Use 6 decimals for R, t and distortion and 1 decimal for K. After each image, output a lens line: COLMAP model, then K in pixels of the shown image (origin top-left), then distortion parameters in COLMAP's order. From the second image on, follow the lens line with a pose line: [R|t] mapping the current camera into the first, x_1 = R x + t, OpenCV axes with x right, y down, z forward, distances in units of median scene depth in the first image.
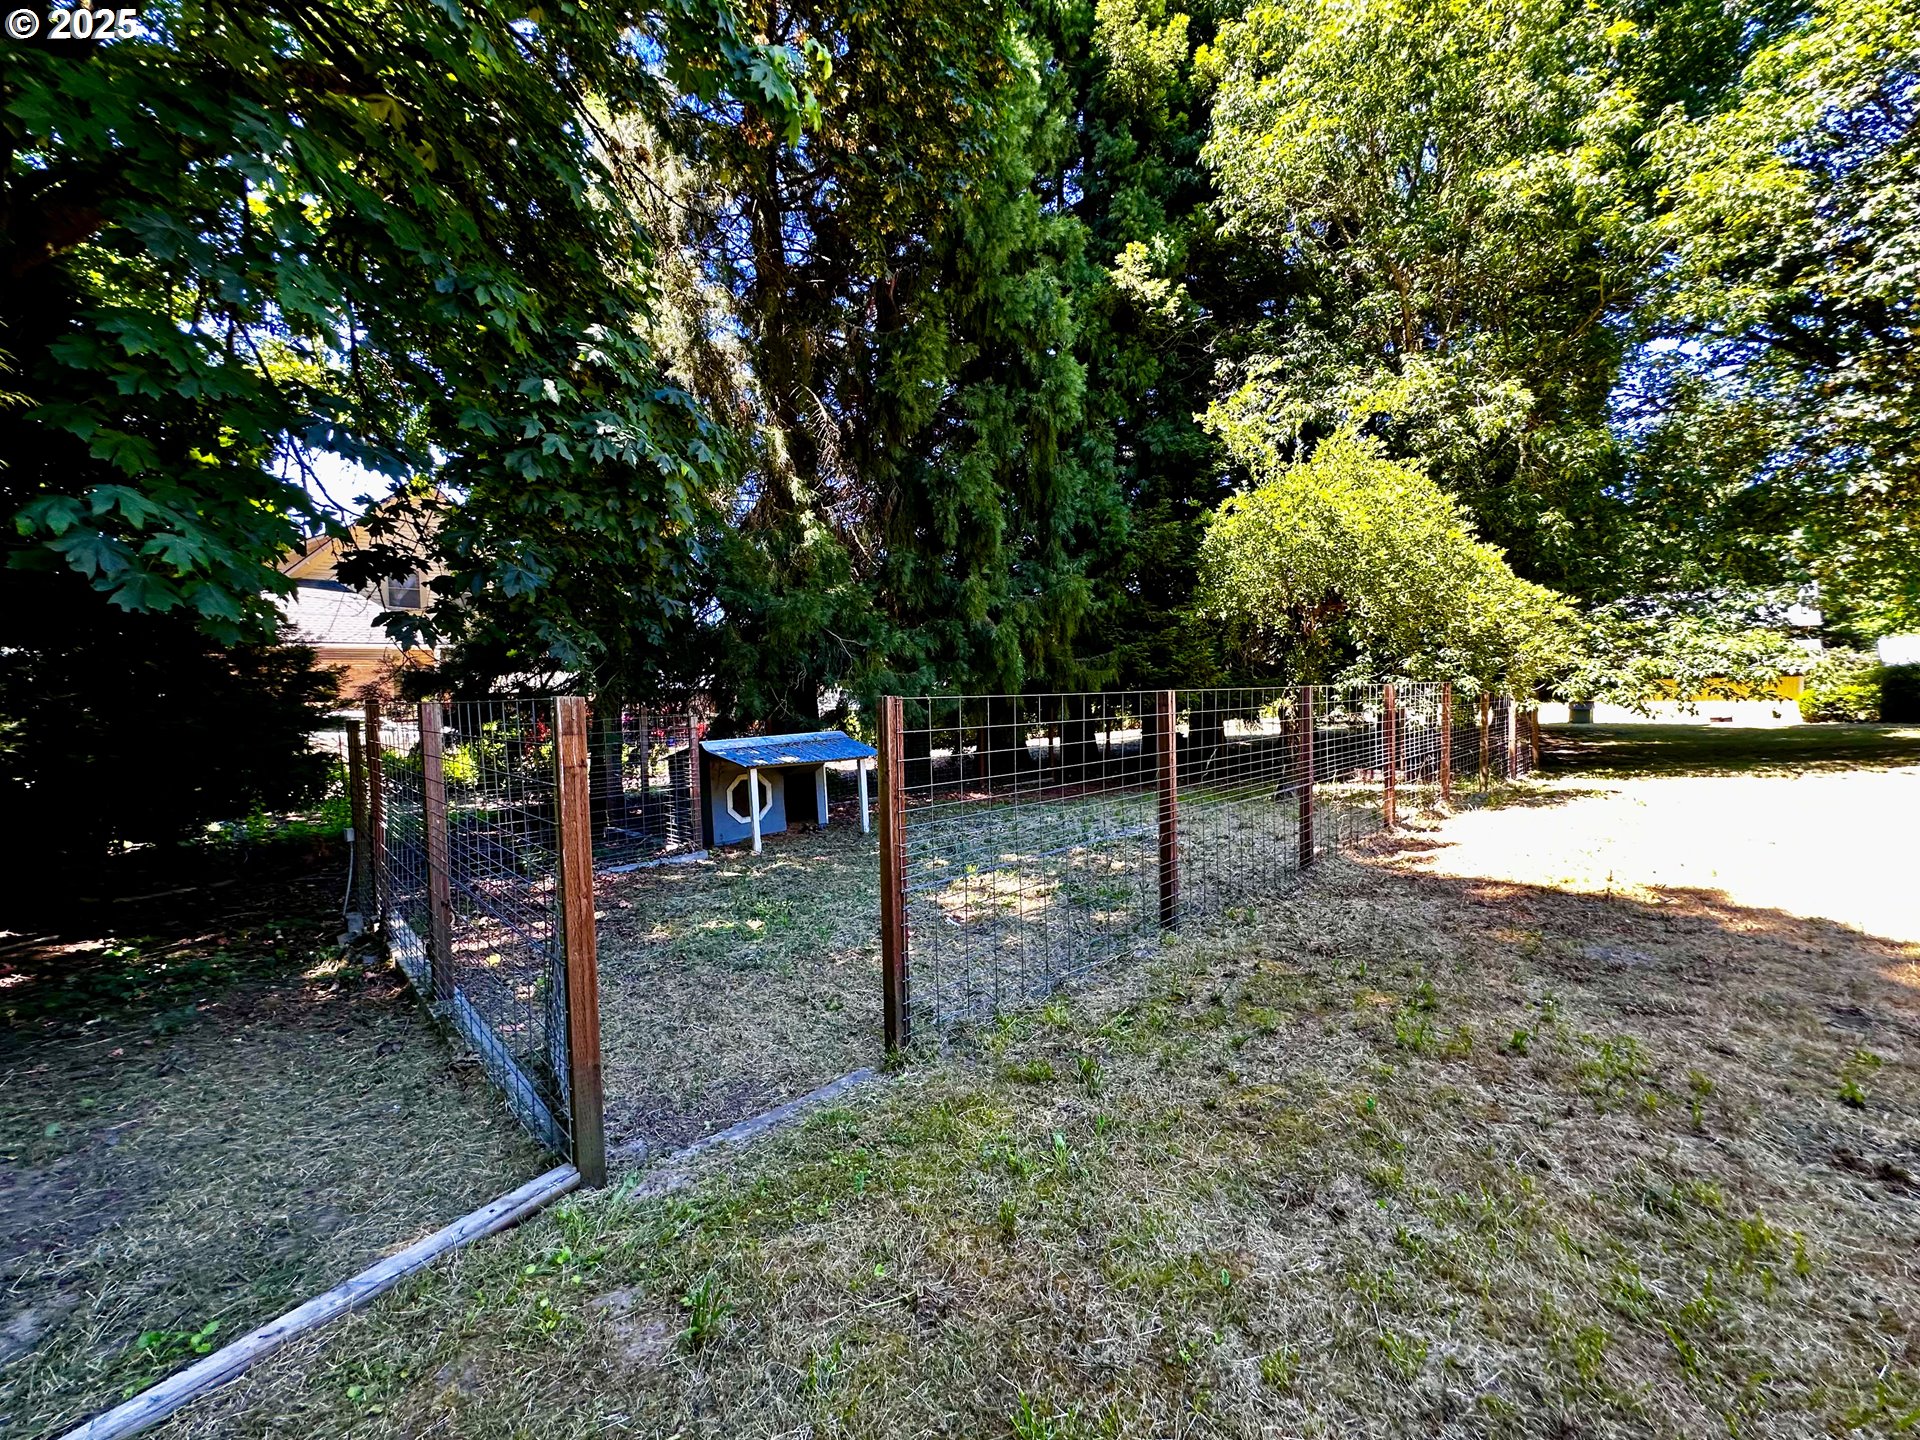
lens RADIAL K [[768.5, 0, 959.8], [0, 768.5, 721.4], [0, 0, 1]] dist [-0.002657, 0.001291]
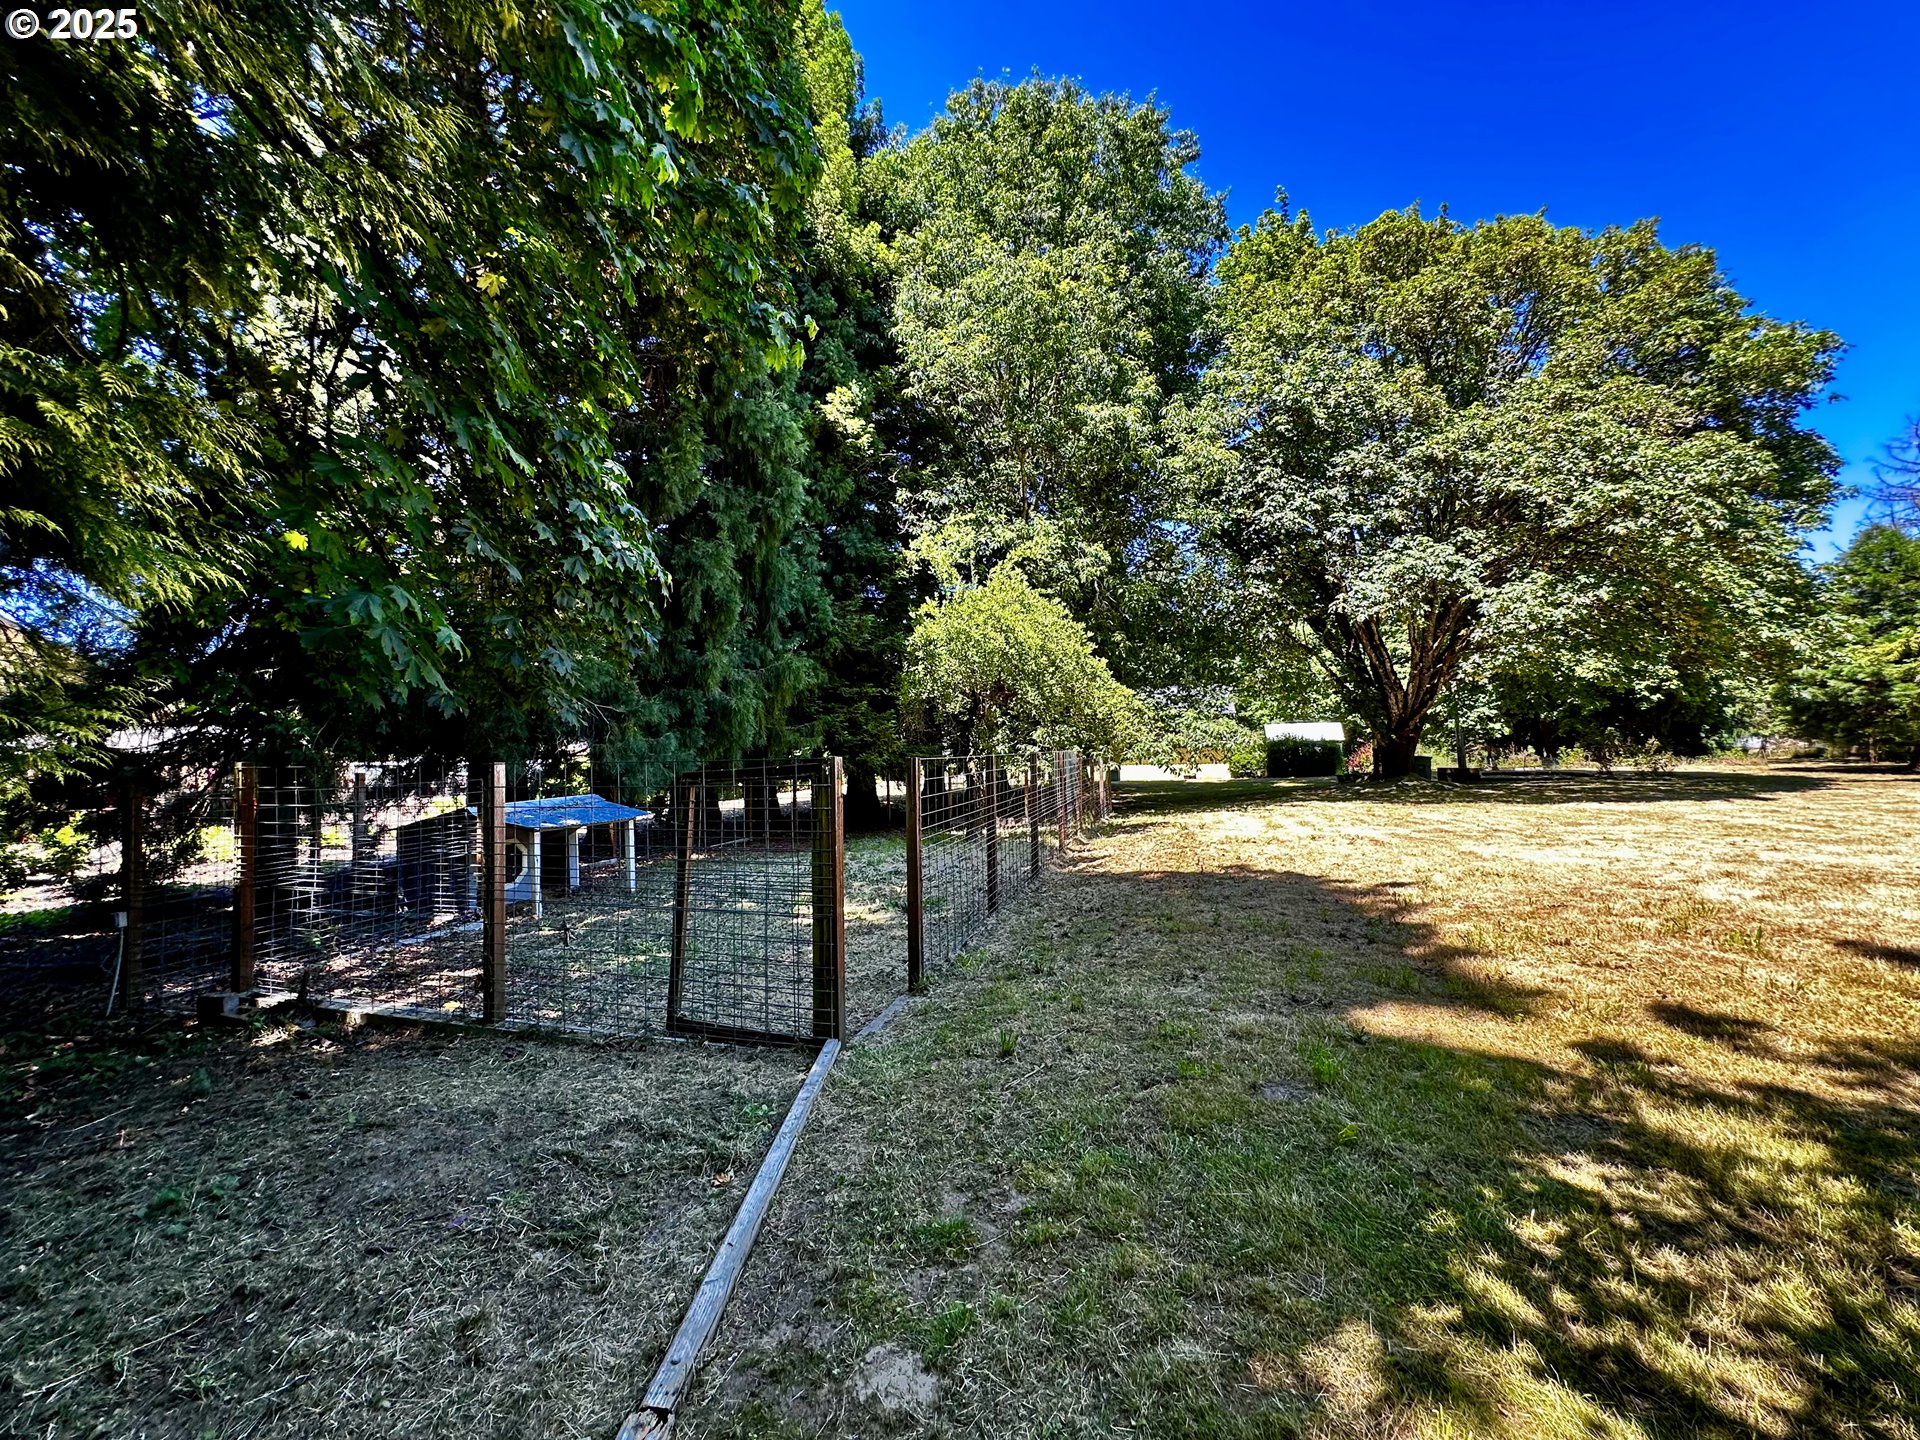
lens RADIAL K [[768.5, 0, 959.8], [0, 768.5, 721.4], [0, 0, 1]] dist [-0.002657, 0.001291]
pose [[0.875041, 0.023173, 0.483494, -0.208394], [0.018176, 0.996576, -0.080660, 0.005797], [-0.483707, 0.079369, 0.871624, -0.121354]]
